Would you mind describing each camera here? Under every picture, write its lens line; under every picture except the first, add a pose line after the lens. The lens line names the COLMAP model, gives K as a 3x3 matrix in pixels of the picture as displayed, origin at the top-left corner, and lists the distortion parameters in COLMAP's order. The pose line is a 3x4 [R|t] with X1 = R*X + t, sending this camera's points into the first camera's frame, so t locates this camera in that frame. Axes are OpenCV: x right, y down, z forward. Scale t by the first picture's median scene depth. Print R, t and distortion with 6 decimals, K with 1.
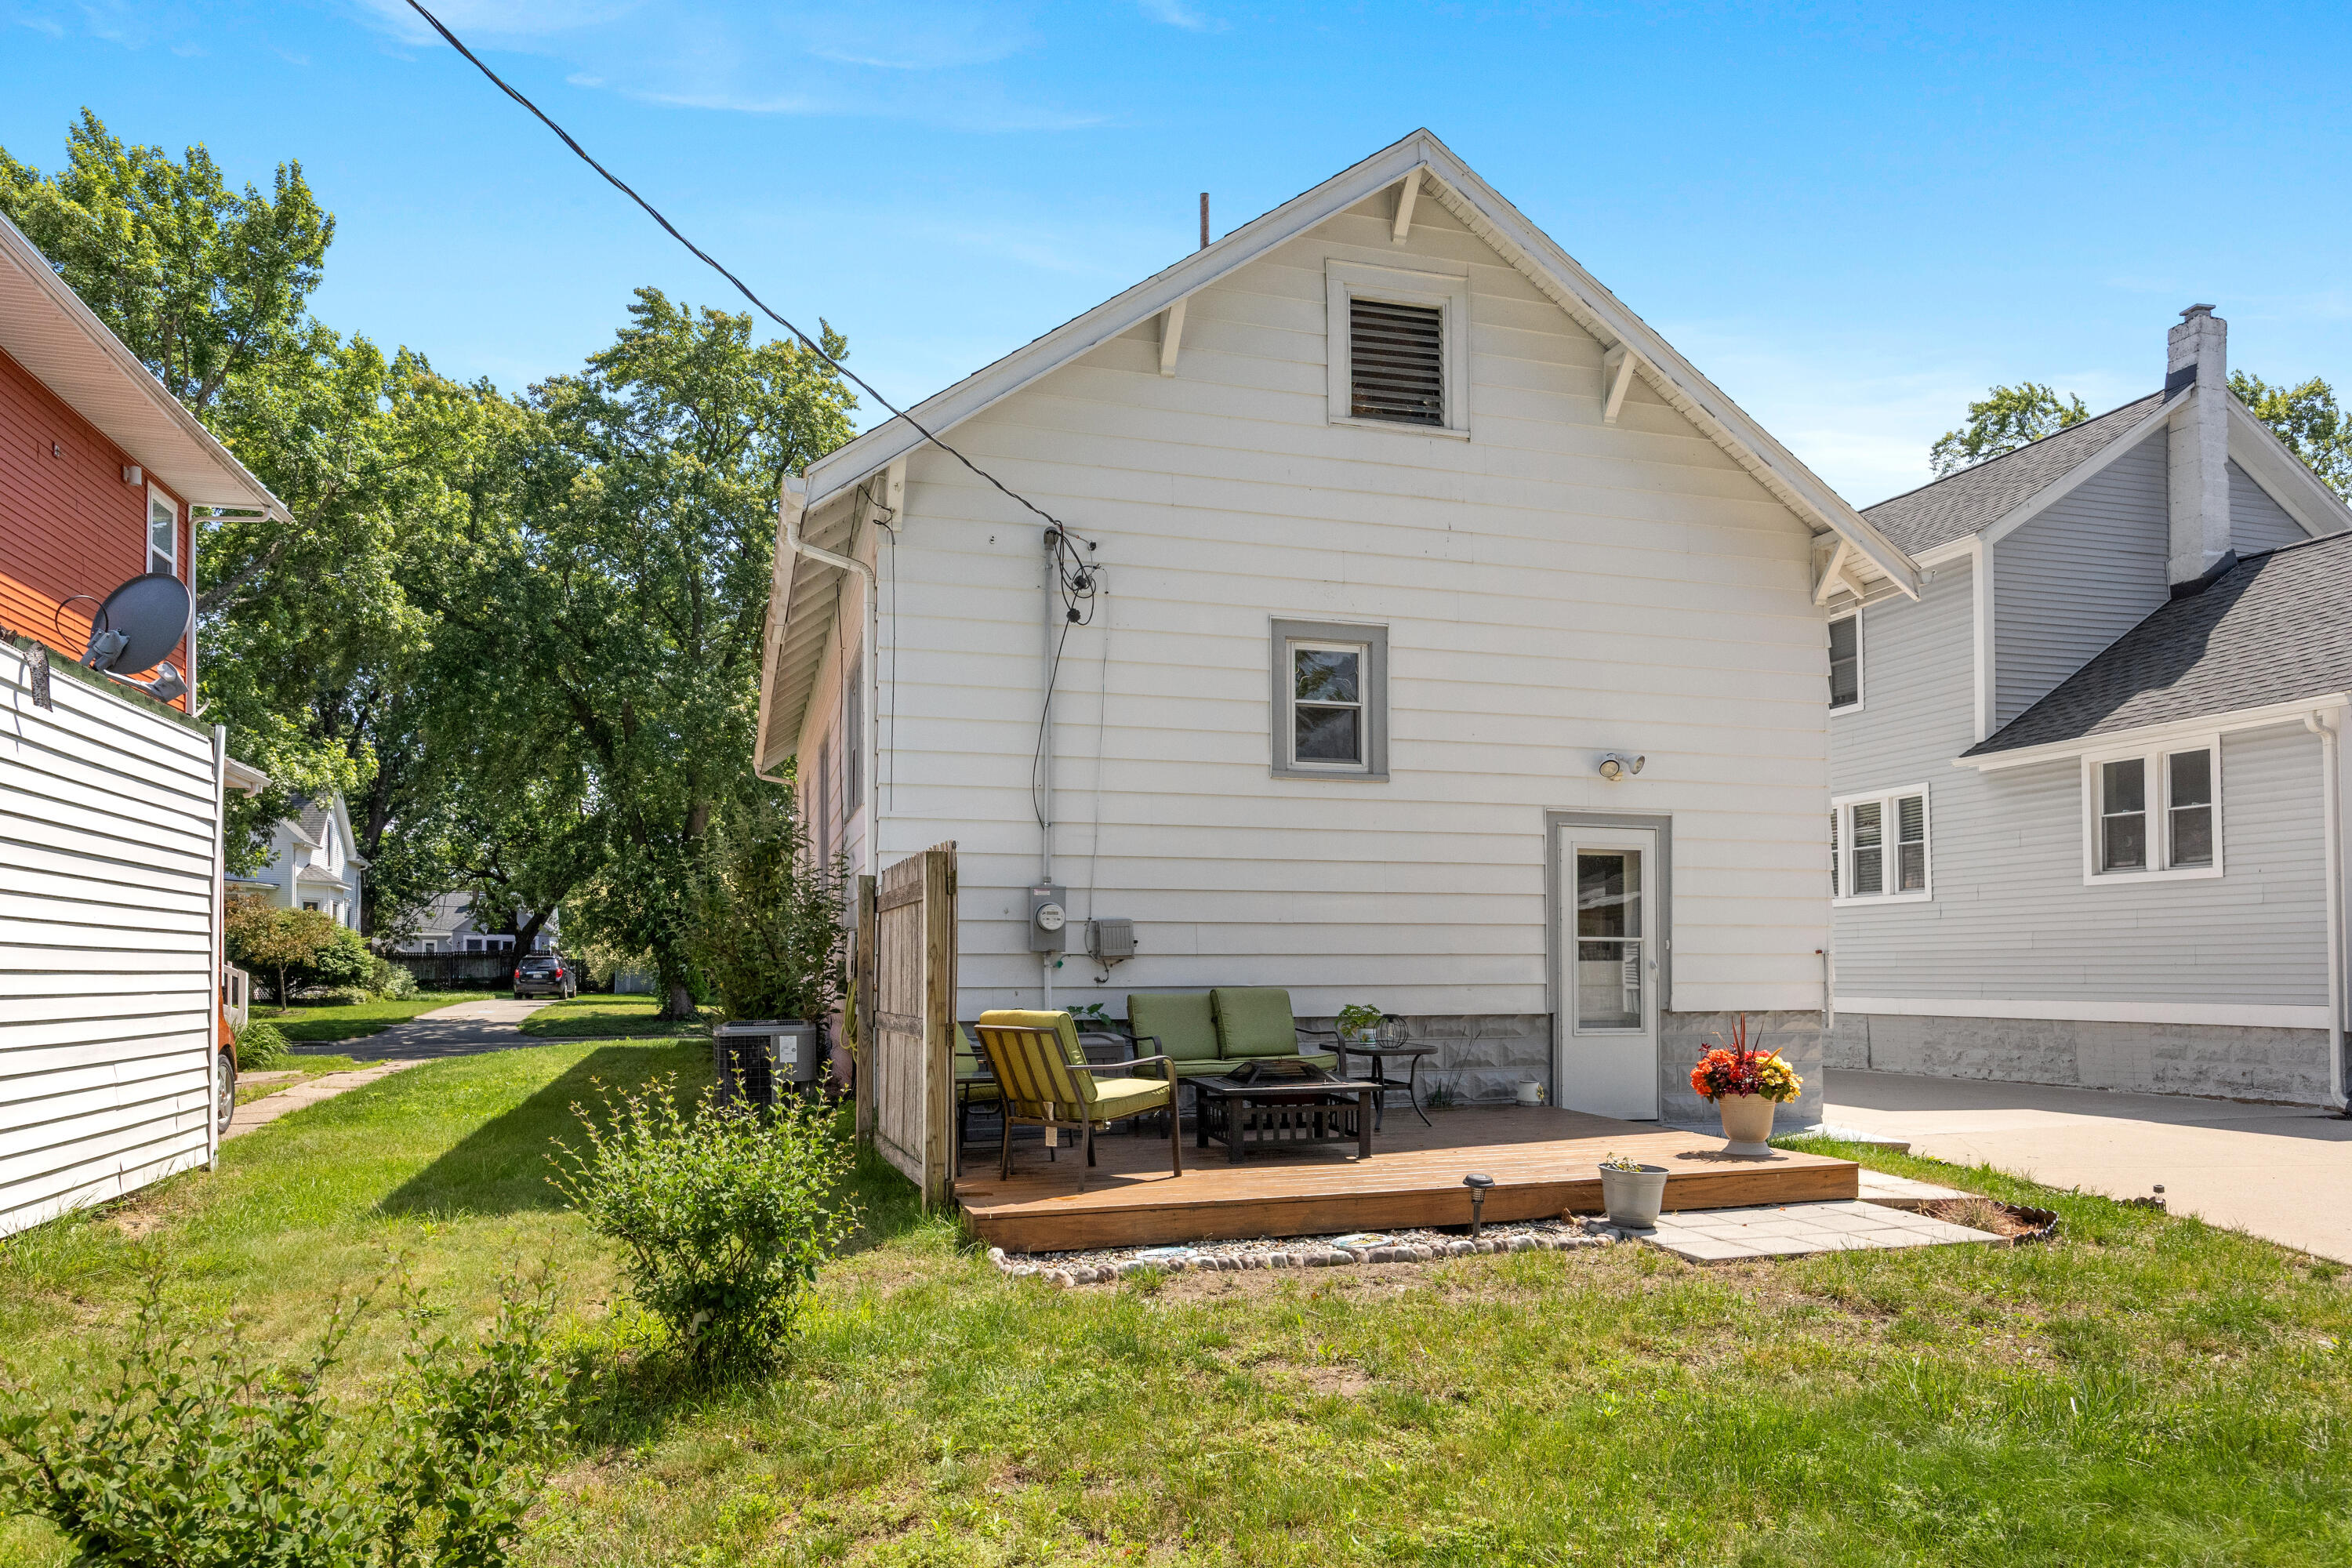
lens RADIAL K [[1496.3, 0, 1176.0], [0, 1496.3, 784.0], [0, 0, 1]] dist [0.001113, 0.000990]
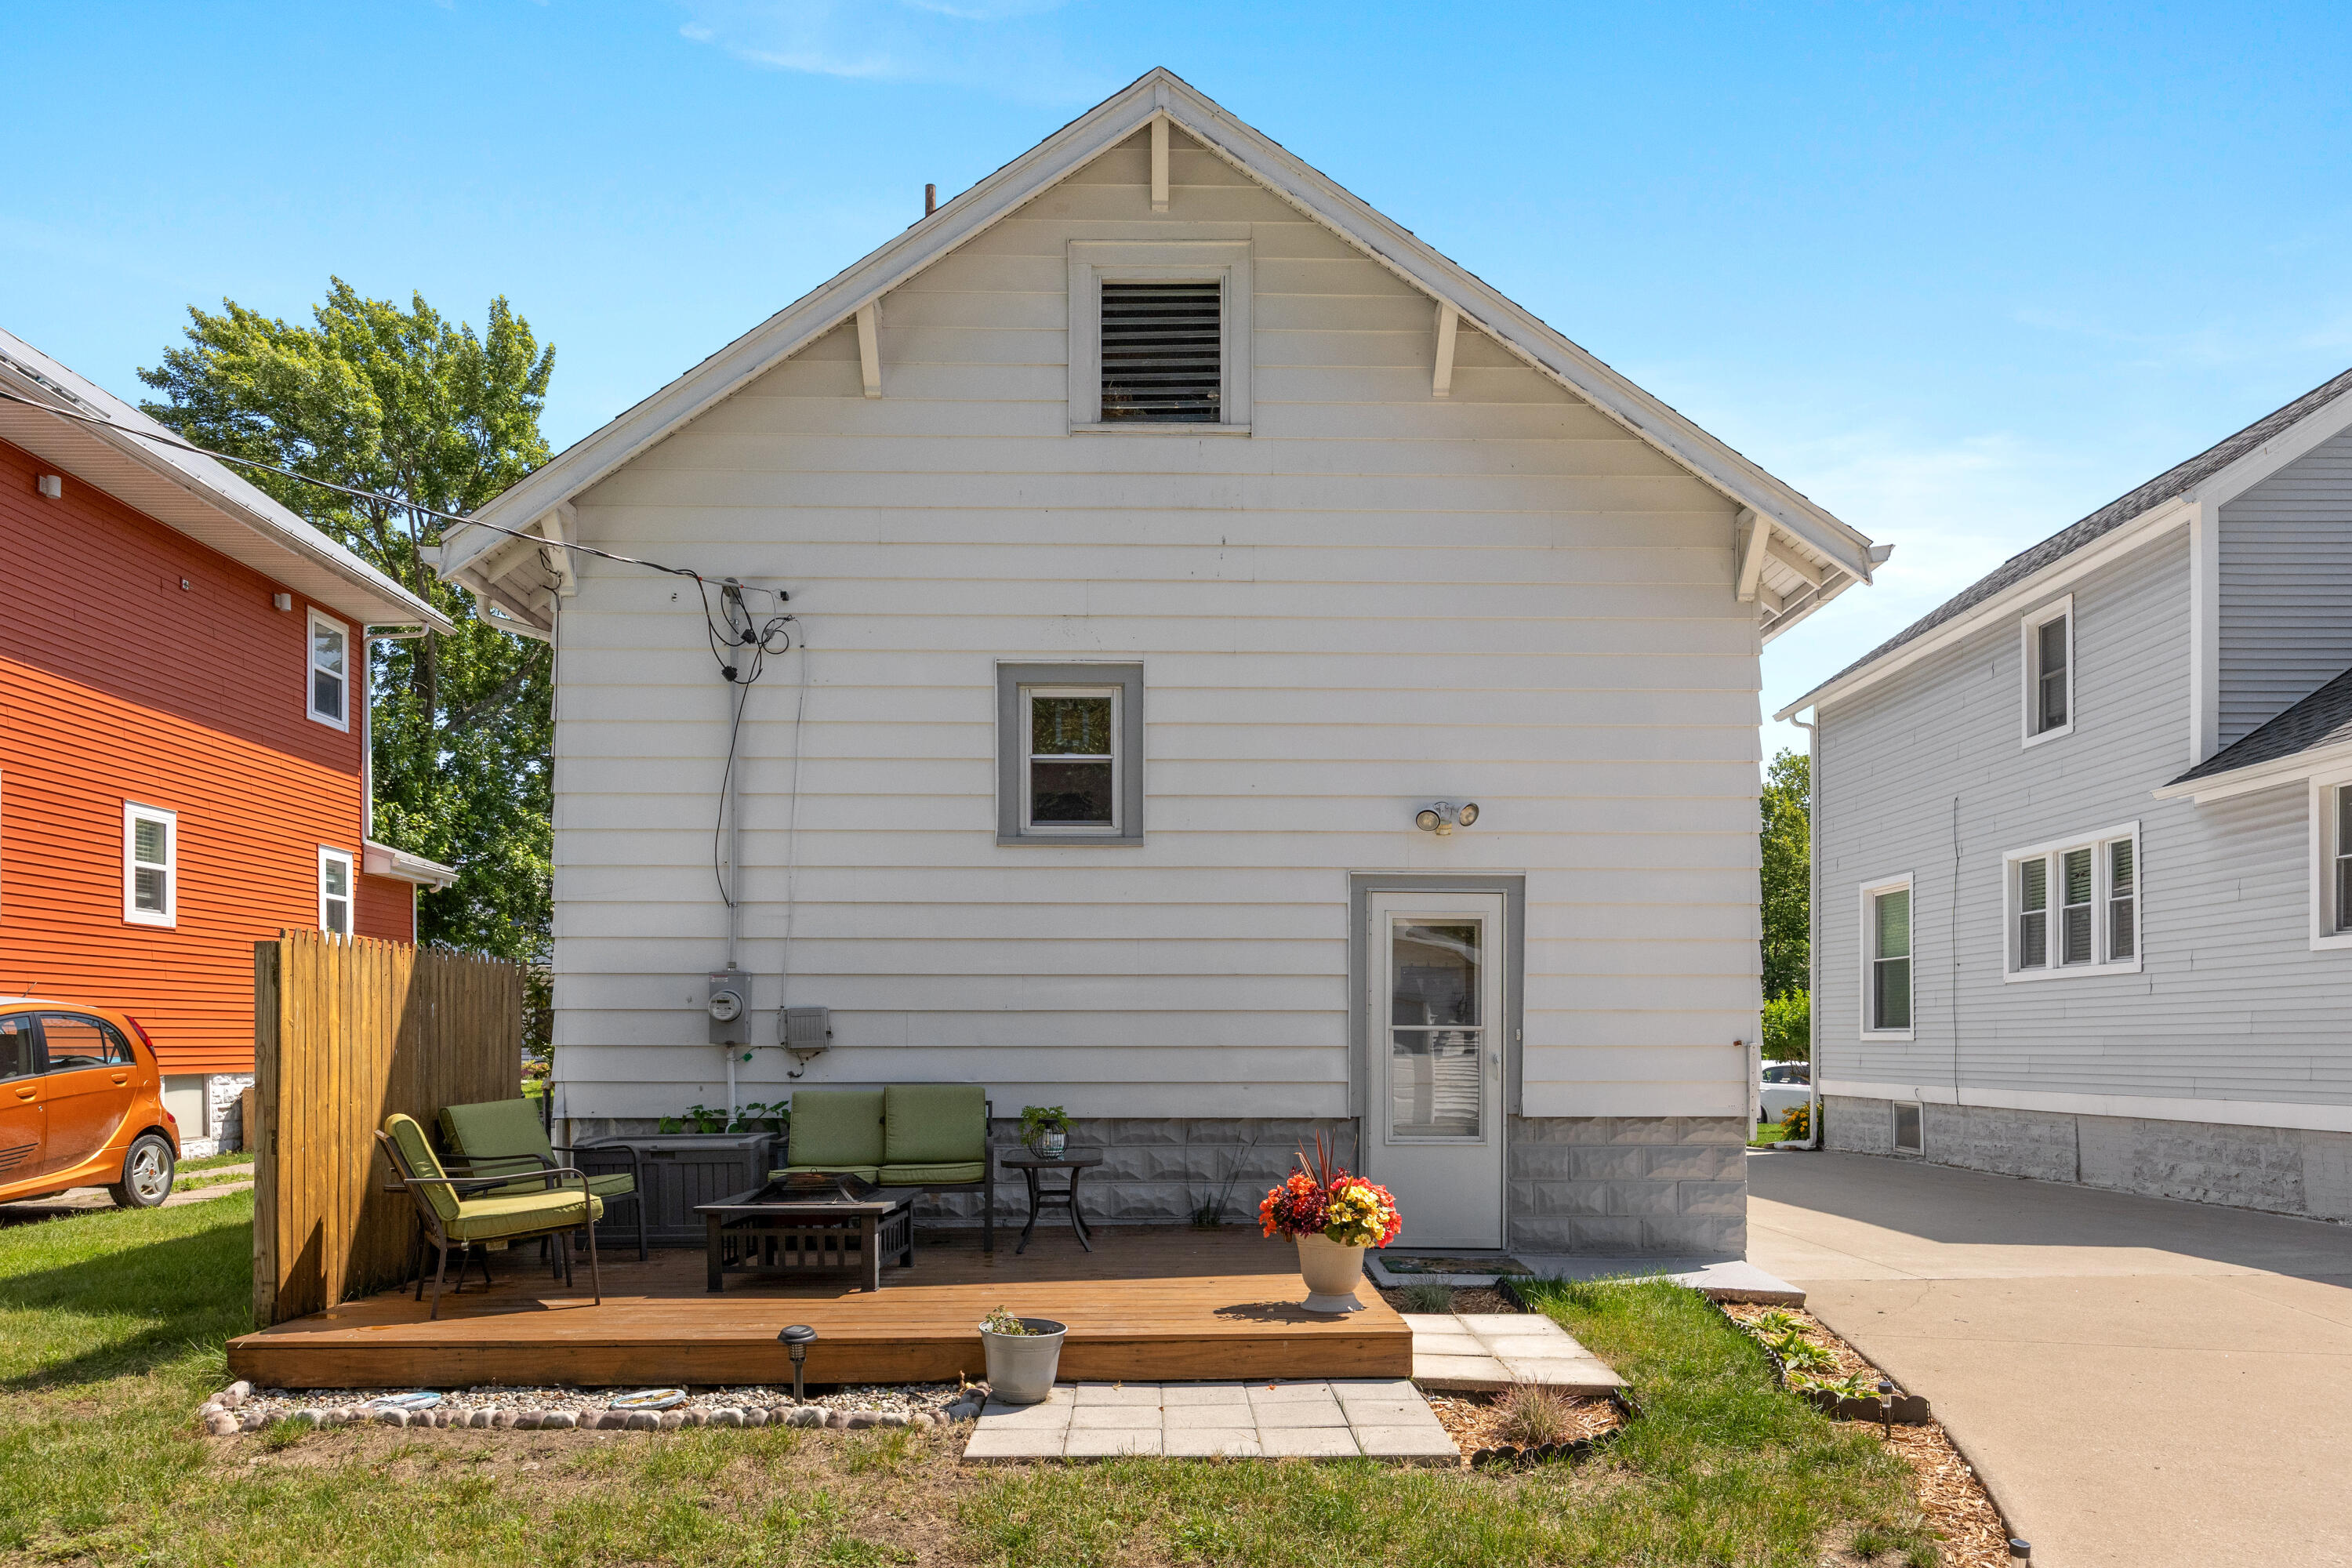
lens RADIAL K [[1519.8, 0, 1176.4], [0, 1519.8, 900.8], [0, 0, 1]] dist [-0.005462, 0.001164]
pose [[0.961403, -0.022437, -0.274227, 0.391250], [0.030653, 0.999199, 0.025713, 0.008122], [0.273430, -0.033127, 0.961321, 0.164364]]
